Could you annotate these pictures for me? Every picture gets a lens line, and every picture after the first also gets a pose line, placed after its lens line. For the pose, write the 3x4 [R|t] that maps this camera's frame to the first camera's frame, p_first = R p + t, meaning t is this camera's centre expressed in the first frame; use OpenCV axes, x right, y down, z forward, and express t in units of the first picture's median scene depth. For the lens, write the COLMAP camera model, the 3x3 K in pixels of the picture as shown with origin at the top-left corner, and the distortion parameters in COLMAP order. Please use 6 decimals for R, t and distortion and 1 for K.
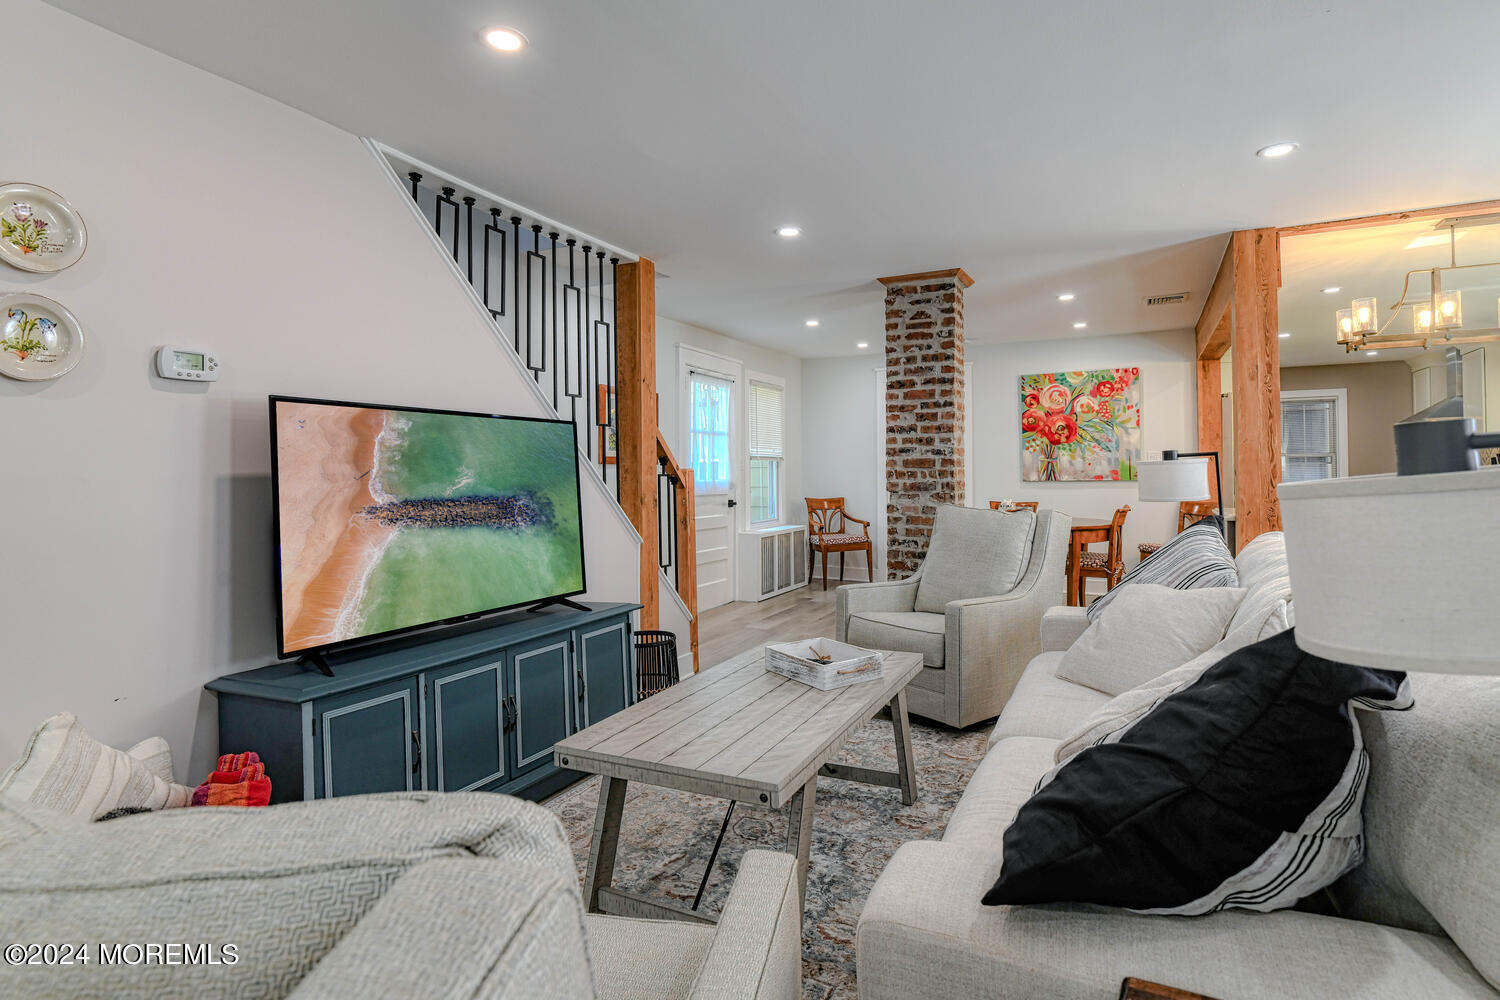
lens RADIAL K [[776.8, 0, 713.5], [0, 776.8, 467.2], [0, 0, 1]] dist [-0.015796, -0.000890]
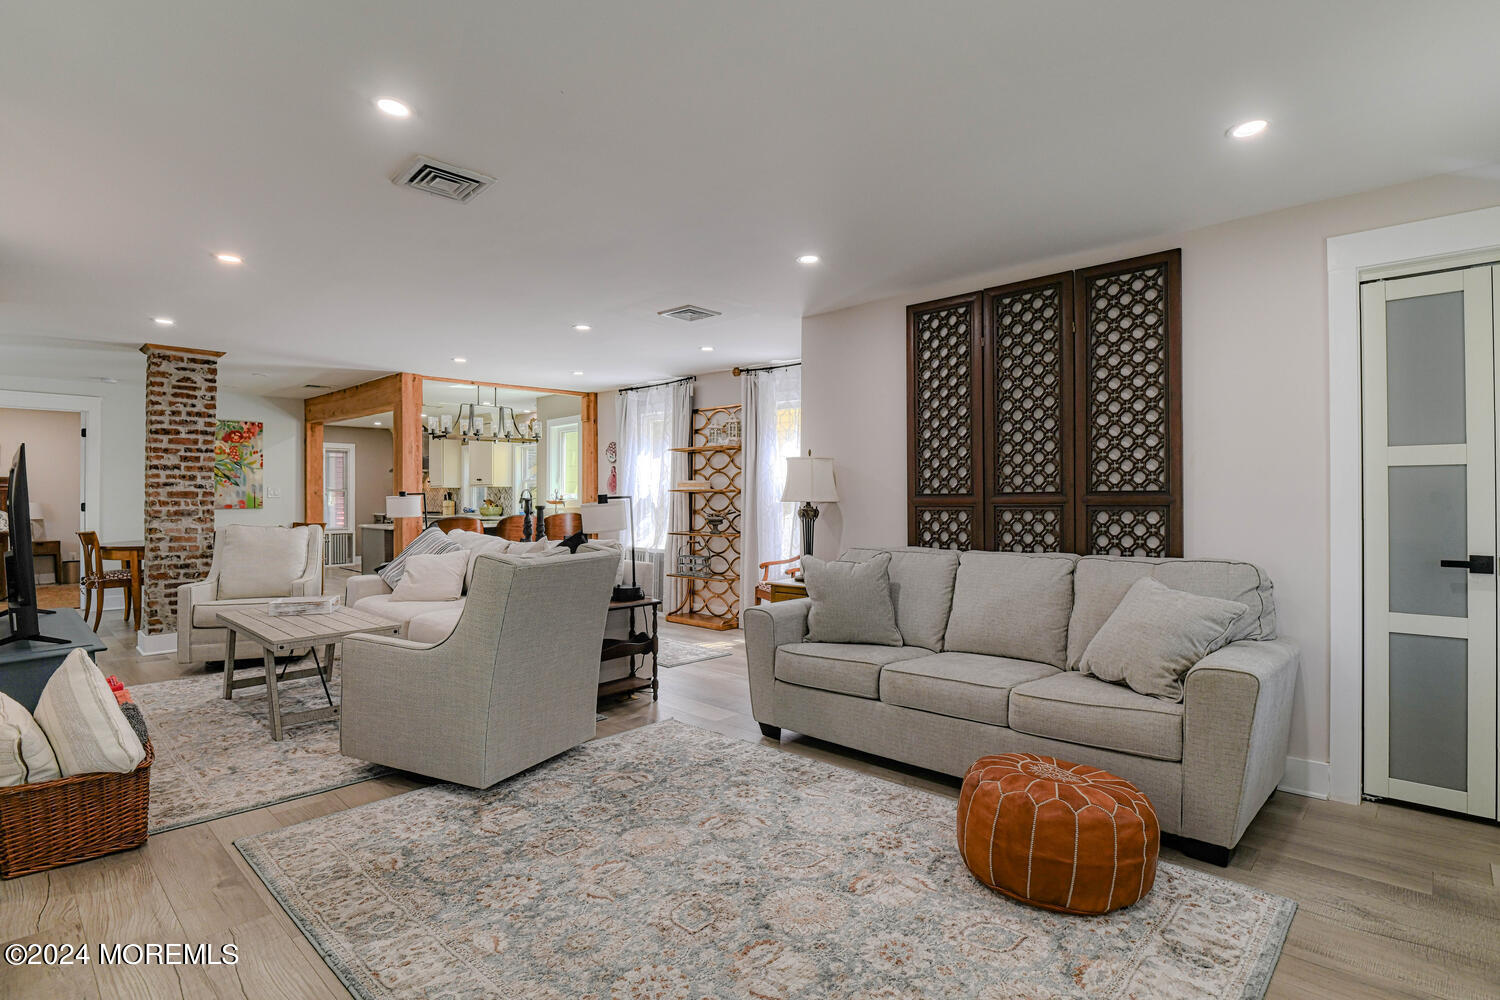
lens RADIAL K [[776.8, 0, 751.3], [0, 776.8, 496.0], [0, 0, 1]] dist [-0.015796, -0.000890]
pose [[0.300181, 0.009903, 0.953831, -0.668990], [-0.007492, 0.999940, -0.008024, 0.000434], [-0.953853, -0.004737, 0.300237, -0.281915]]
